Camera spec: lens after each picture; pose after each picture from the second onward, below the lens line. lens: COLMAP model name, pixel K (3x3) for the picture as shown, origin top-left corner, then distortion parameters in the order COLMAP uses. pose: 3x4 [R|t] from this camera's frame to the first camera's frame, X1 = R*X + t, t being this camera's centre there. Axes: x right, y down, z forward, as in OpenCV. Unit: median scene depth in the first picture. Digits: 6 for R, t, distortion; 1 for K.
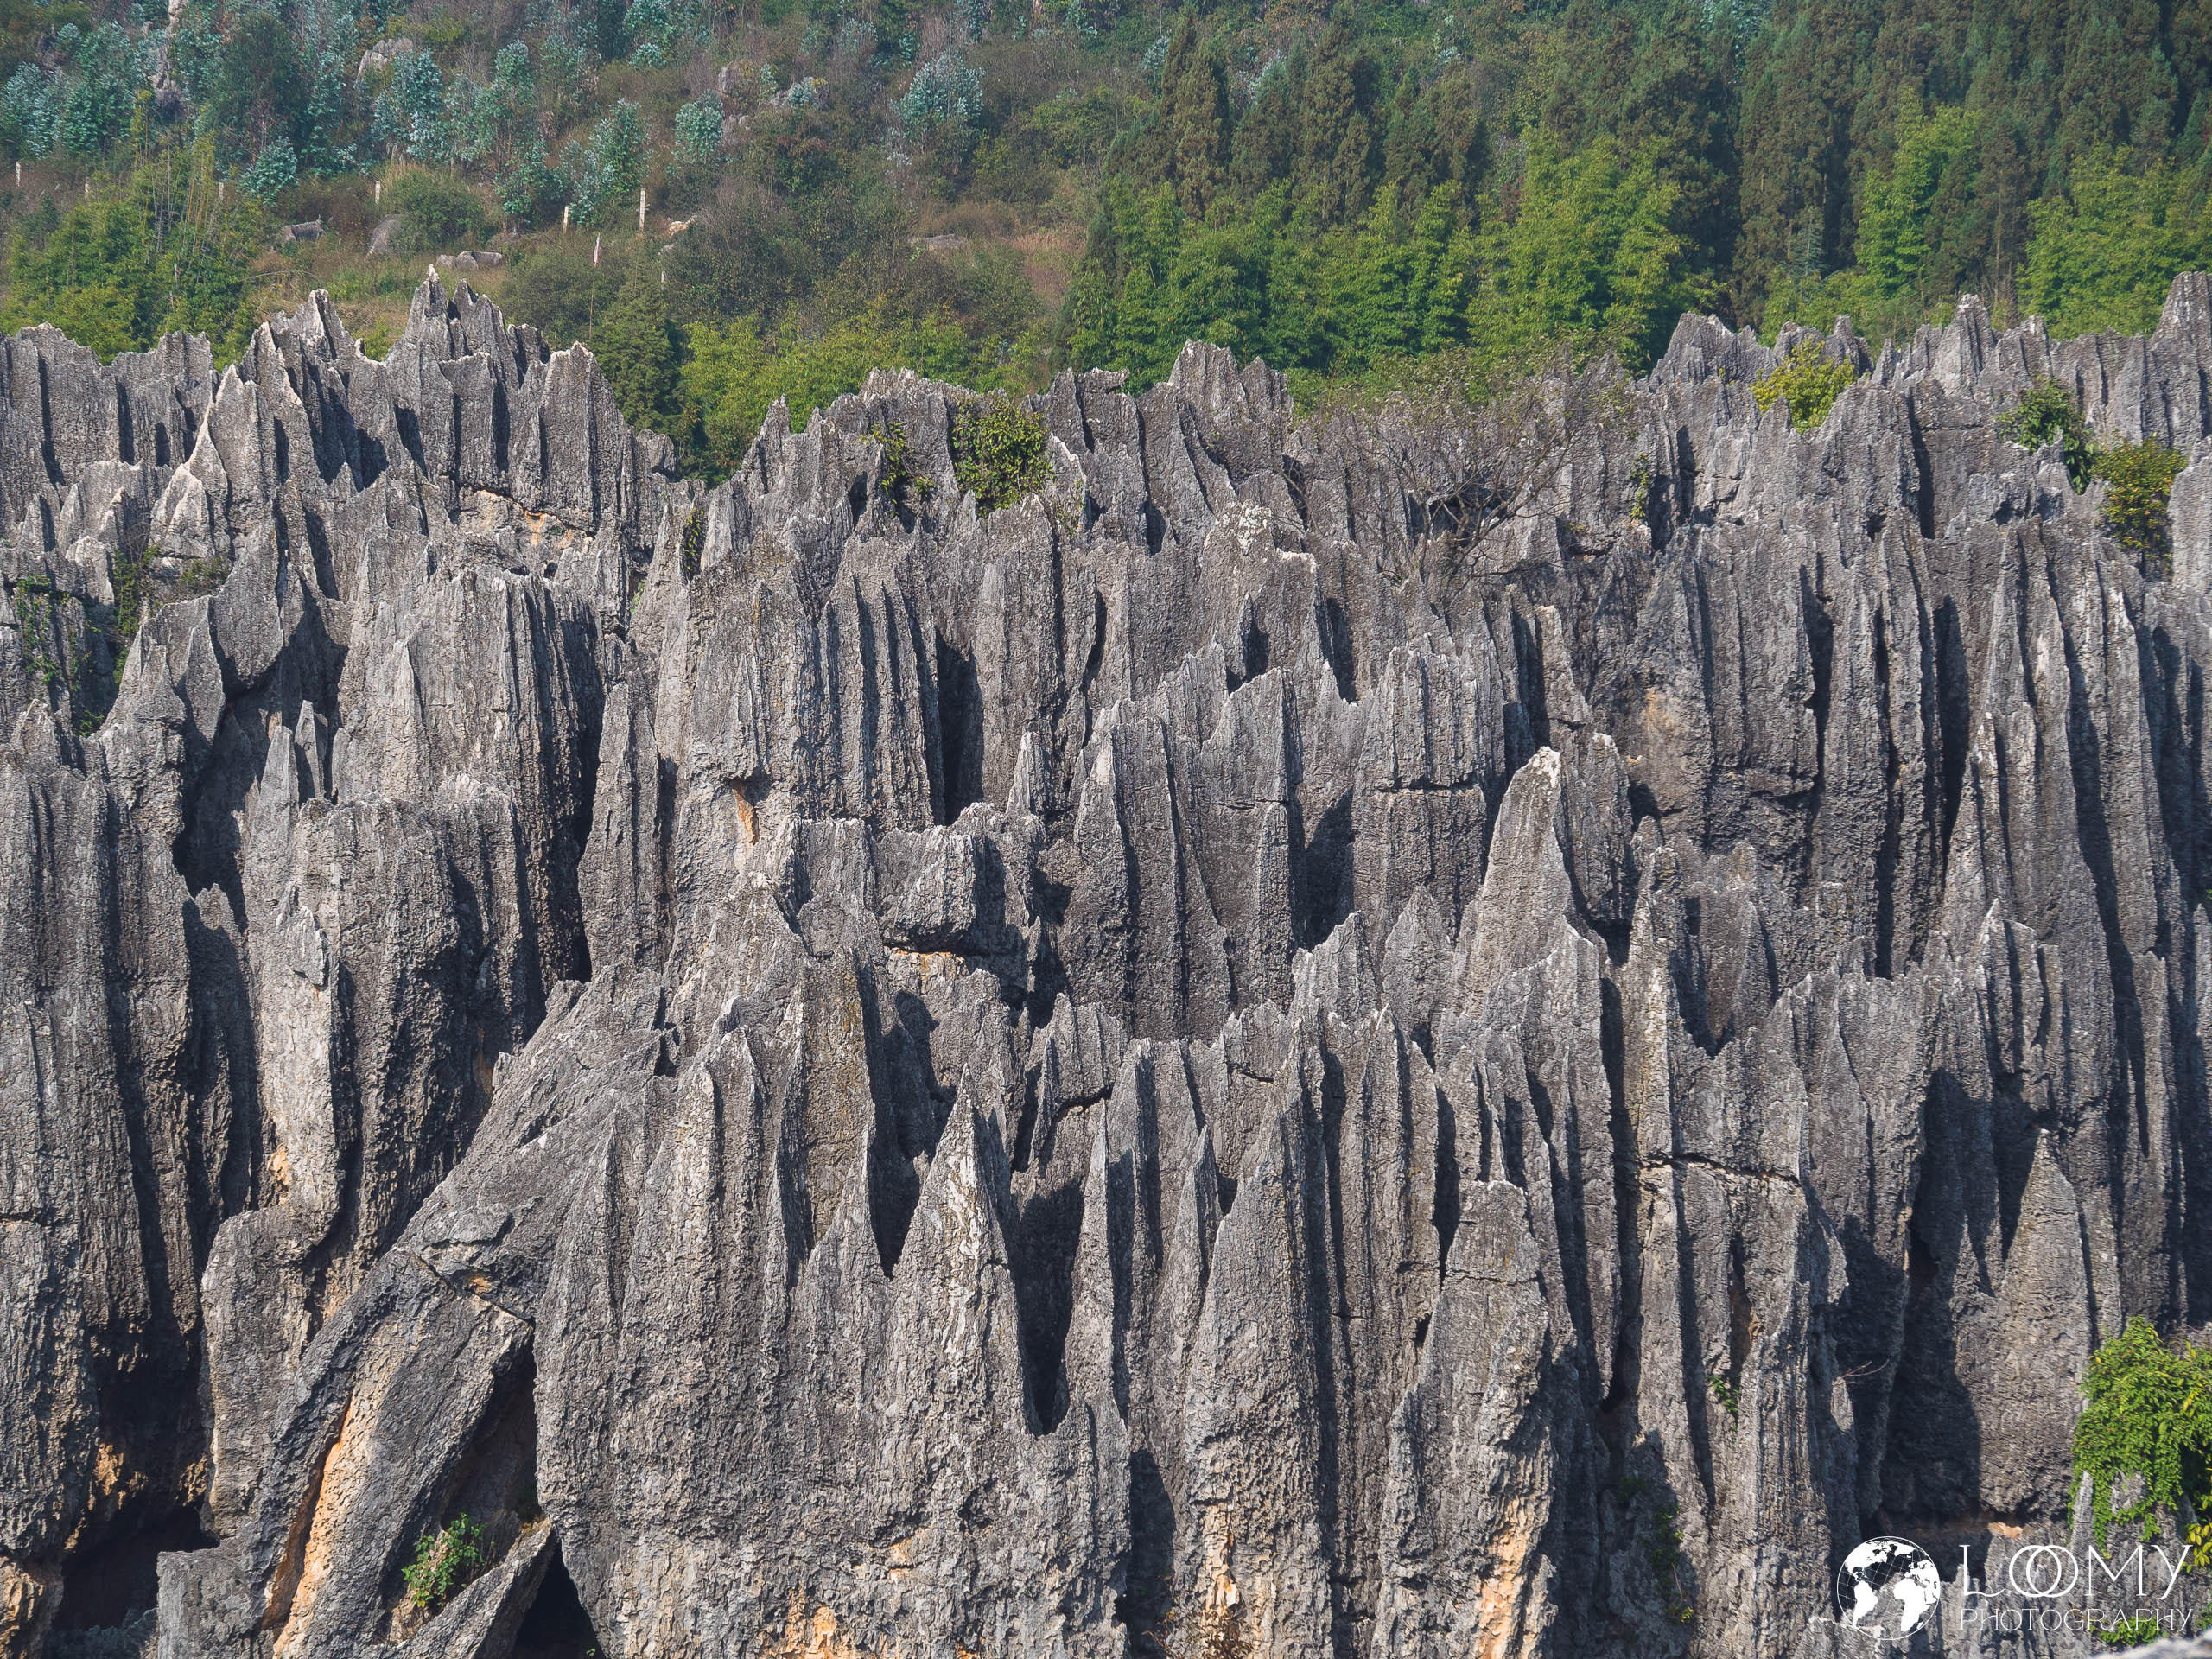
lens RADIAL K [[12863.8, 0, 1105.7], [0, 12863.8, 829.3], [0, 0, 1]] dist [-0.181559, 0.000000]
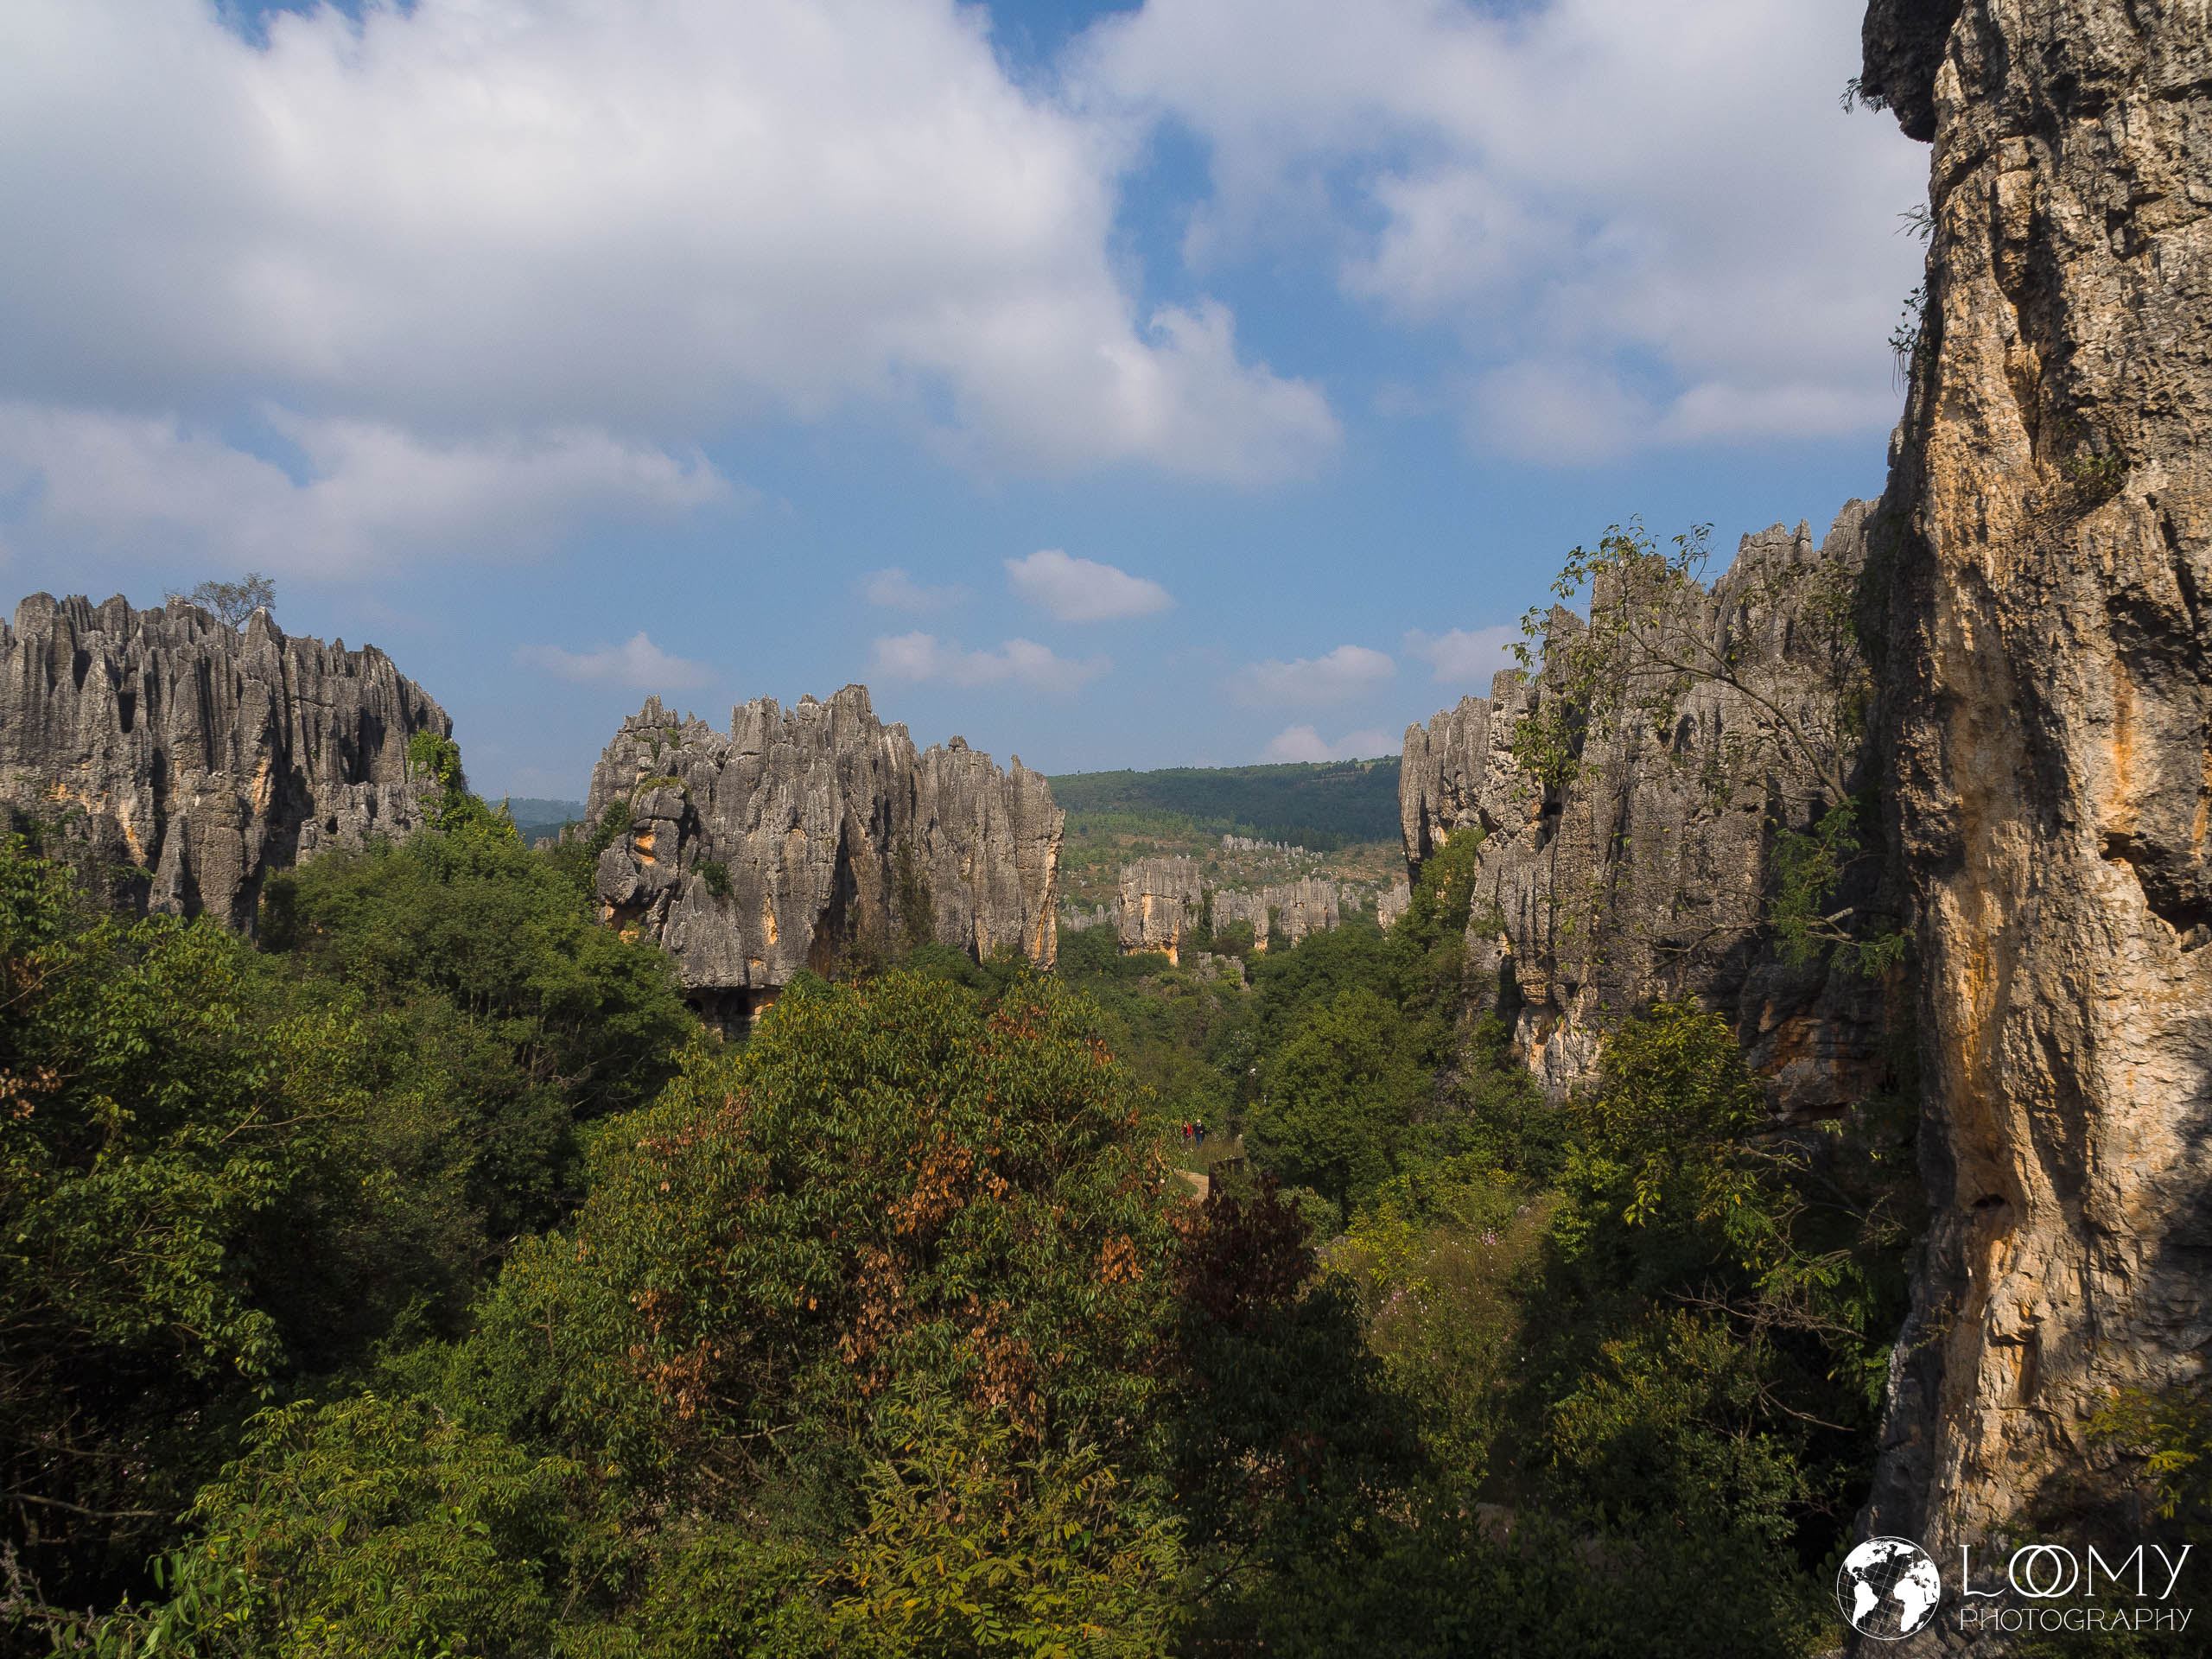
lens RADIAL K [[1805.0, 0, 1105.0], [0, 1805.0, 827.3], [0, 0, 1]] dist [-0.003937, 0.001583]
pose [[0.880072, -0.026077, 0.474125, -0.003780], [0.085355, 0.990915, -0.103936, 0.153671], [-0.467107, 0.131940, 0.874302, 0.395500]]
